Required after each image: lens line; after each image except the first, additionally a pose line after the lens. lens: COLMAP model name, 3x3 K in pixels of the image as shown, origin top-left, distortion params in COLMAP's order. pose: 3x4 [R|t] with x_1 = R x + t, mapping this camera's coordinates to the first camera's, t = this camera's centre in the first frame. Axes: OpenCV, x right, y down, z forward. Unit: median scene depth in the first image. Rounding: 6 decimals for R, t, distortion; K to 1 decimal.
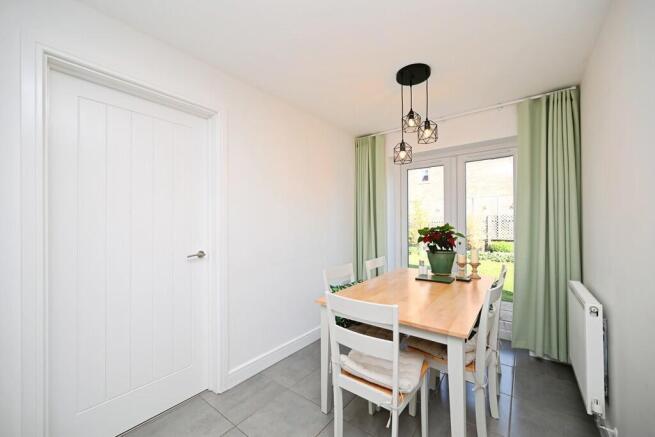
lens RADIAL K [[255.5, 0, 329.1], [0, 255.5, 223.9], [0, 0, 1]] dist [-0.002931, -0.000765]
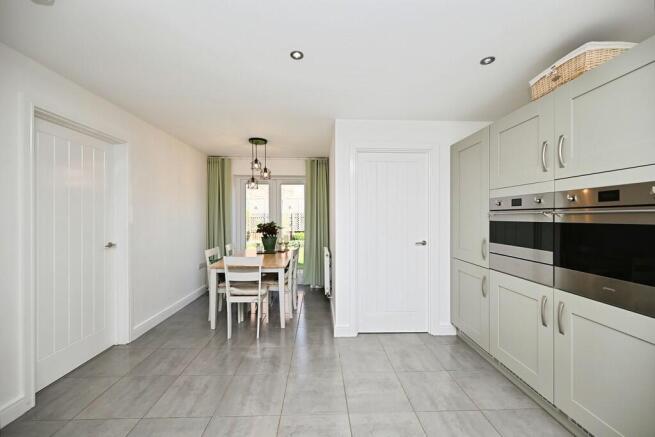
lens RADIAL K [[255.5, 0, 325.1], [0, 255.5, 222.0], [0, 0, 1]] dist [-0.002931, -0.000765]
pose [[0.773722, -0.003634, 0.633515, -0.382779], [-0.004948, 0.999918, 0.011778, -0.018022], [-0.633506, -0.012248, 0.773641, -0.608095]]
